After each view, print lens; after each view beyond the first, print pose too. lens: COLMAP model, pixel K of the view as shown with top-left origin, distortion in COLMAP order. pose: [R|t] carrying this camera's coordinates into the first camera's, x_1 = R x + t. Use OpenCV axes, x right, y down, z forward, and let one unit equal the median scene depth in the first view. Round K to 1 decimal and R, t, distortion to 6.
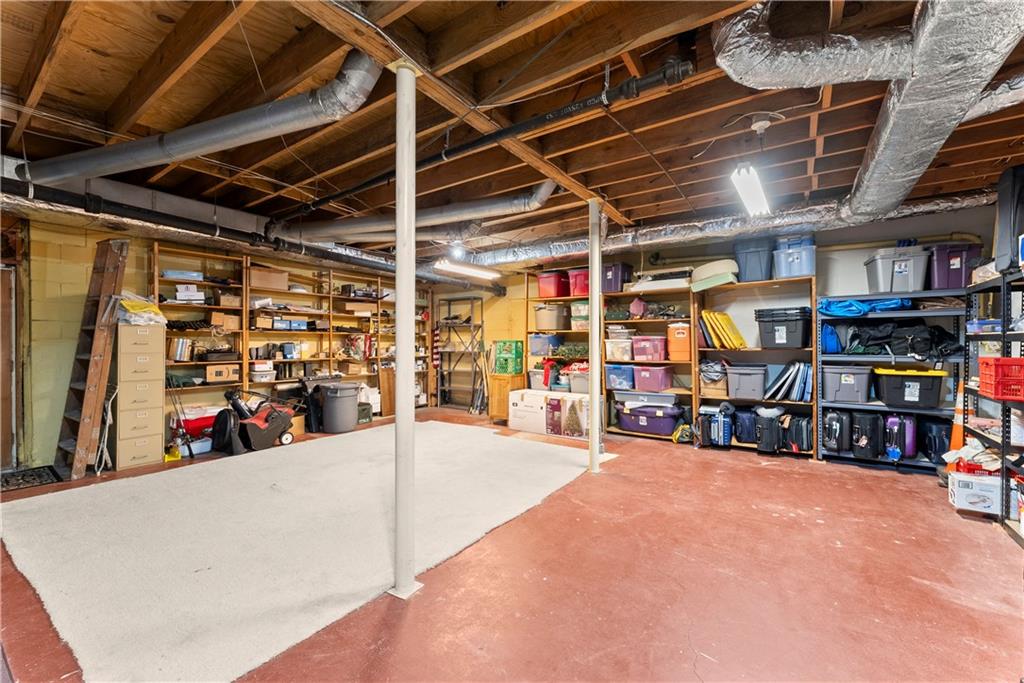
lens RADIAL K [[416.2, 0, 514.5], [0, 416.2, 342.5], [0, 0, 1]] dist [0.000972, -0.000236]
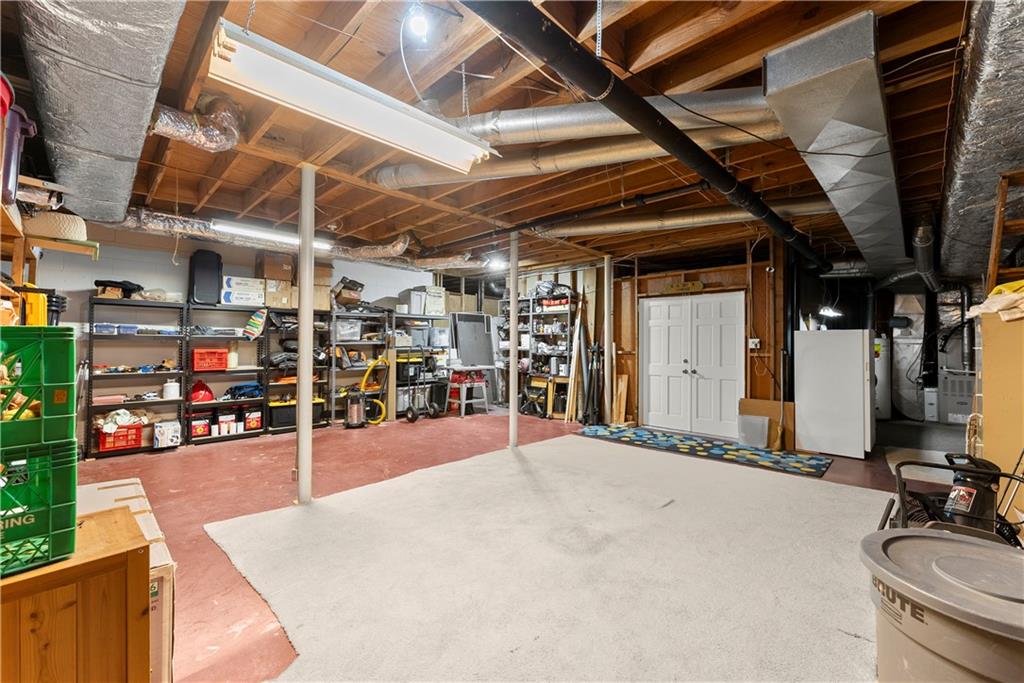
lens RADIAL K [[416.2, 0, 514.5], [0, 416.2, 342.5], [0, 0, 1]] dist [0.000972, -0.000236]
pose [[-0.986523, -0.003379, 0.163587, -0.403602], [-0.003761, 0.999991, -0.002028, 0.000356], [-0.163579, -0.002616, -0.986527, 2.056154]]
